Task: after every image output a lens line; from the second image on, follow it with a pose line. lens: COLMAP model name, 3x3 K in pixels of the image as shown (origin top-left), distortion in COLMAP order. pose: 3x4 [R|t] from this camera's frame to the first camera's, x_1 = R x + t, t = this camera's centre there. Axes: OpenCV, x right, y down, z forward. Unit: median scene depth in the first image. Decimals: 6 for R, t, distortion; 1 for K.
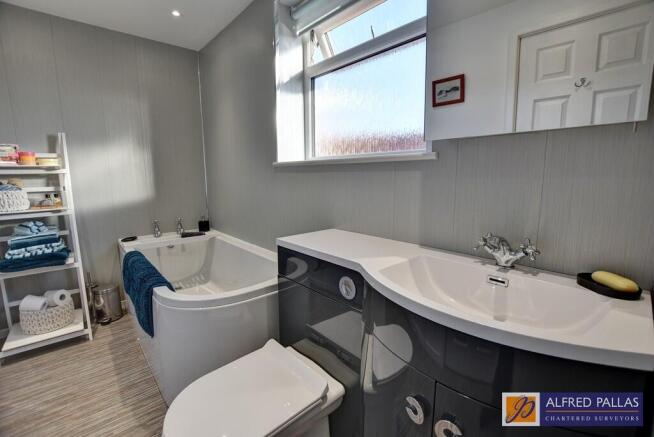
lens RADIAL K [[291.6, 0, 328.2], [0, 291.6, 214.0], [0, 0, 1]] dist [-0.023297, -0.000248]
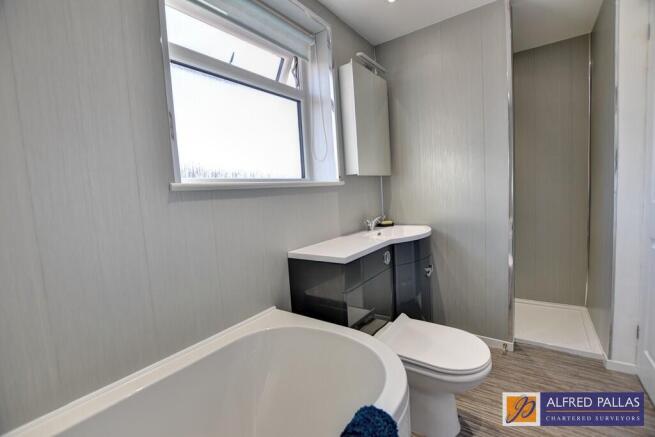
lens RADIAL K [[289.2, 0, 328.9], [0, 289.2, 222.1], [0, 0, 1]] dist [-0.027185, 0.000833]
pose [[-0.214203, -0.073775, 0.973999, -1.057012], [0.204507, 0.971657, 0.118573, -0.152100], [-0.955141, 0.224589, -0.193044, 1.155879]]
